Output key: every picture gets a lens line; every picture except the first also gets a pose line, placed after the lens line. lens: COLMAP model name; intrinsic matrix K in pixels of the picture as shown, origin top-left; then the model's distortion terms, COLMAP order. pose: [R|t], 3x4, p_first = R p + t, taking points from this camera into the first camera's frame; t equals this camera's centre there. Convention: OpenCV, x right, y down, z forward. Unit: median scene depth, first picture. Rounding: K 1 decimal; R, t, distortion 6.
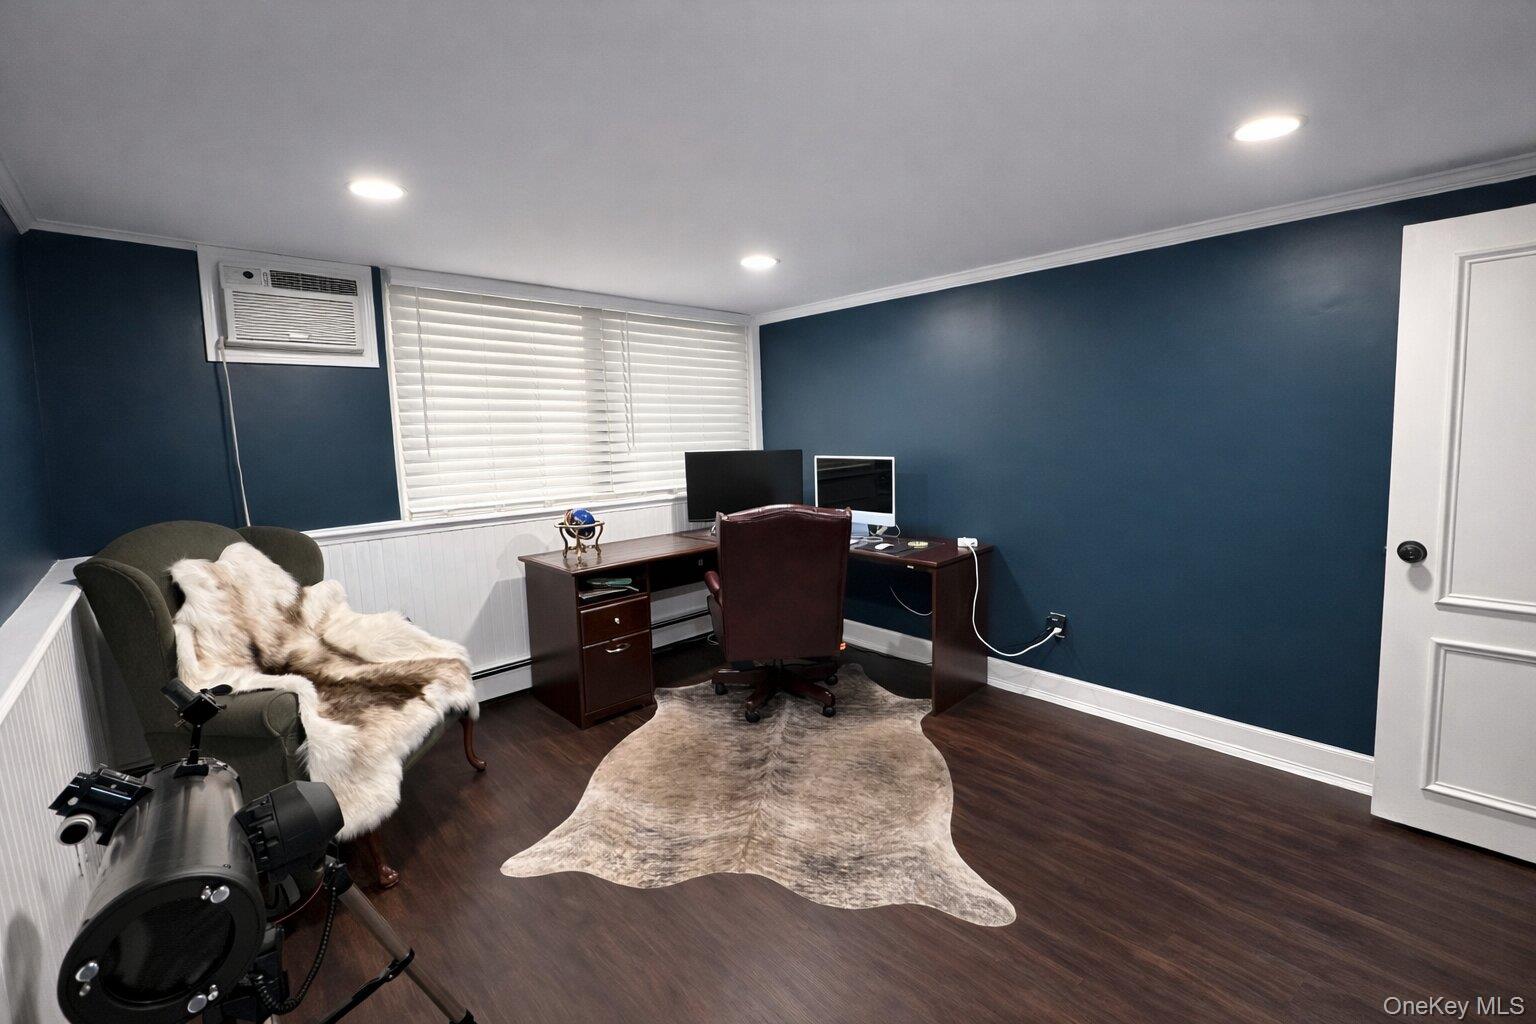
lens RADIAL K [[620.4, 0, 768.0], [0, 620.4, 512.0], [0, 0, 1]] dist [-0.001070, -0.000188]
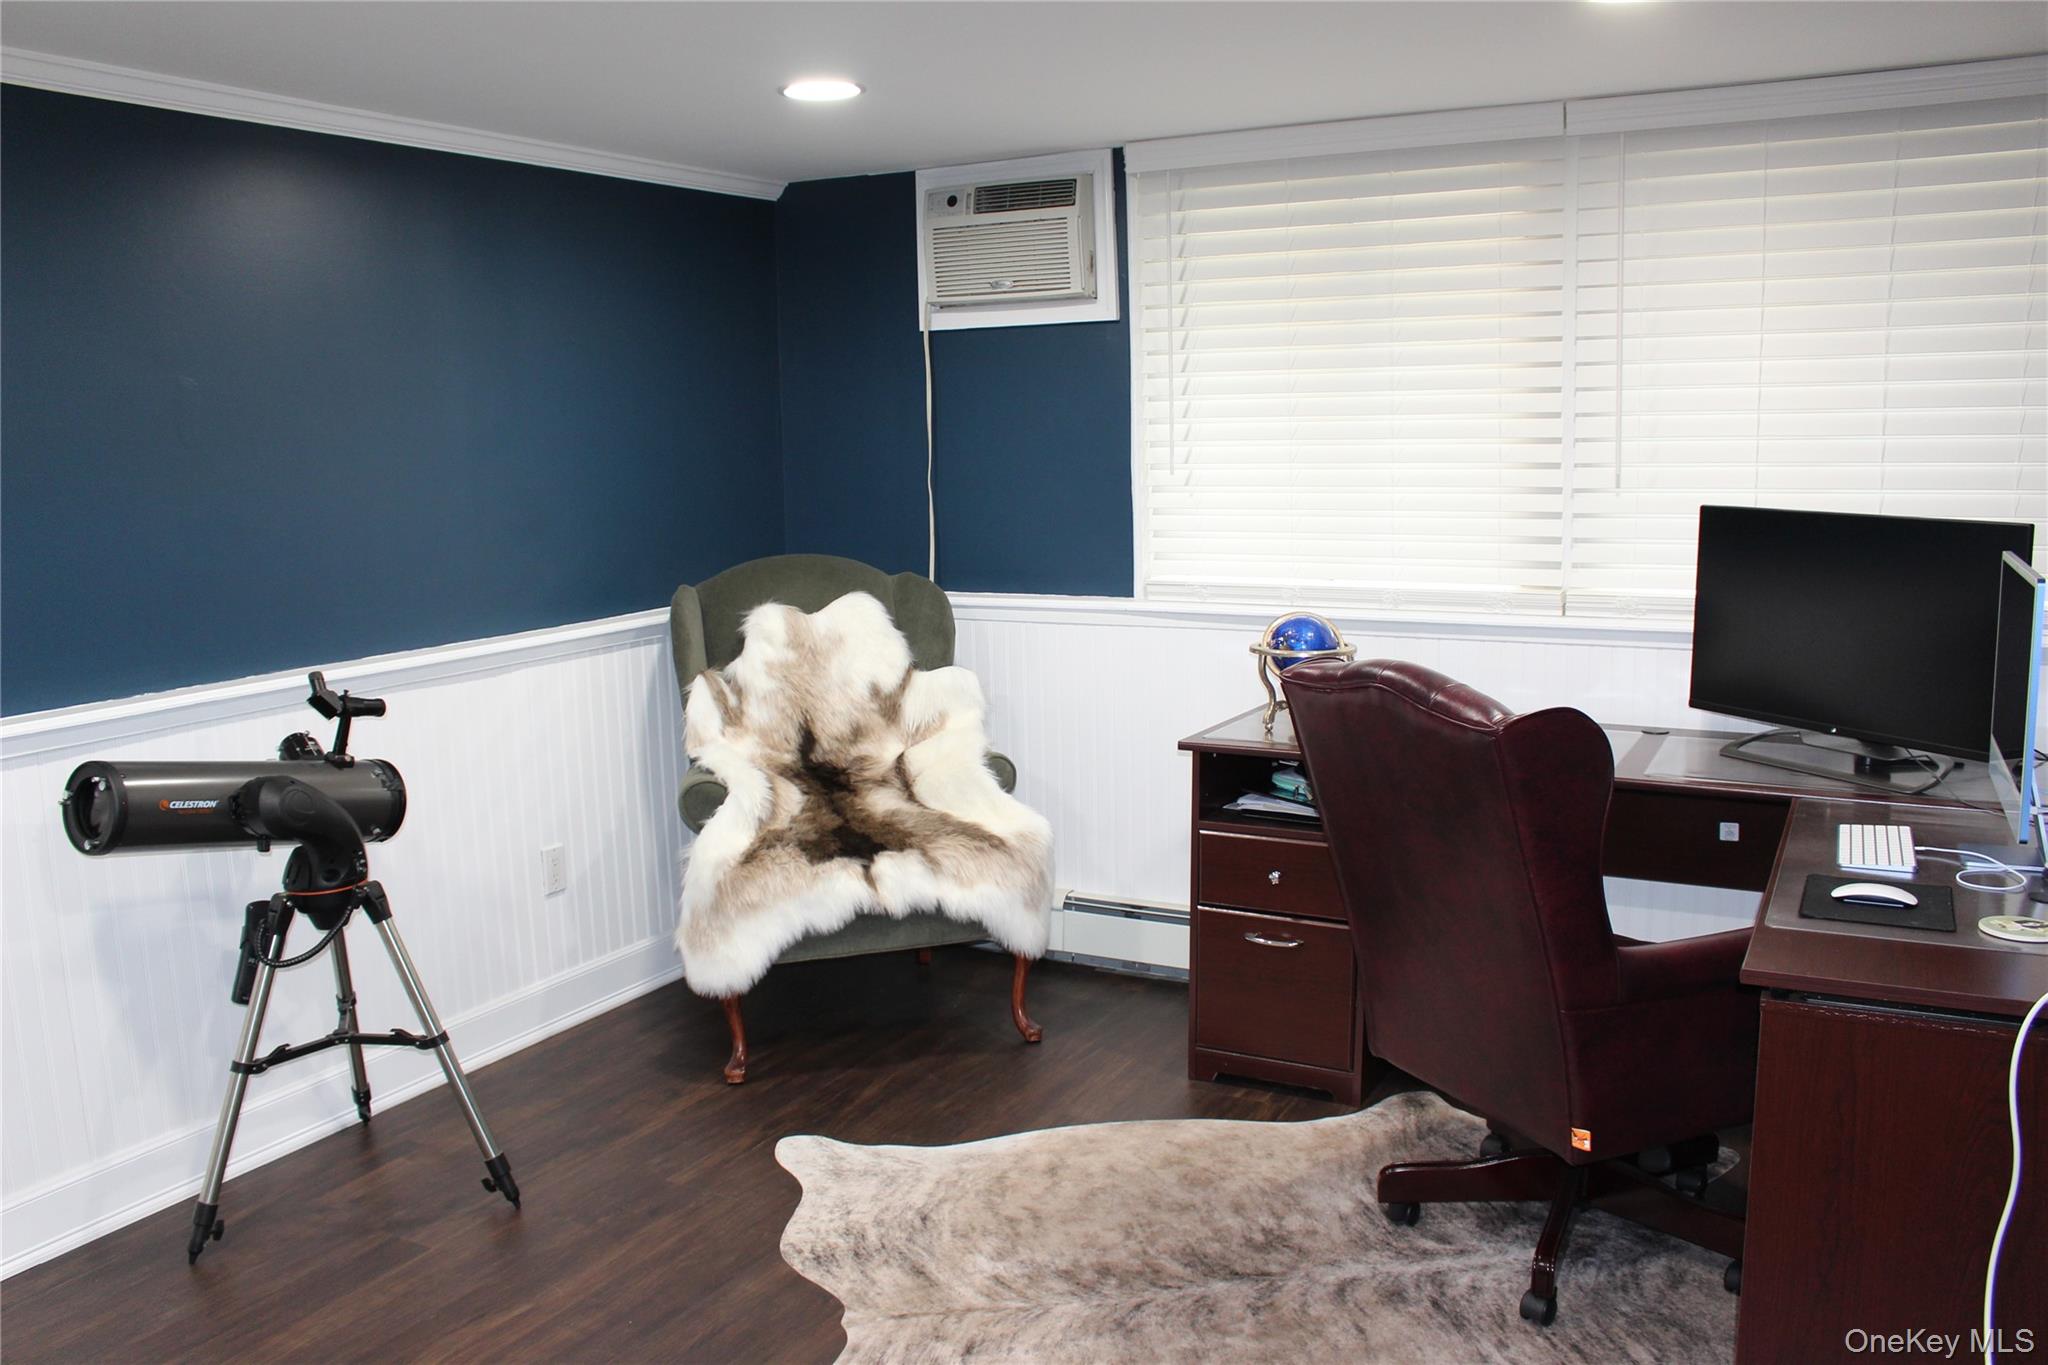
lens RADIAL K [[1701.1, 0, 1024.0], [0, 1701.1, 682.5], [0, 0, 1]] dist [-0.202327, 0.000042]
pose [[0.301333, 0.163505, -0.939396, 0.924450], [-0.120883, 0.983790, 0.132456, -0.112302], [0.945825, 0.073644, 0.316214, 0.508869]]
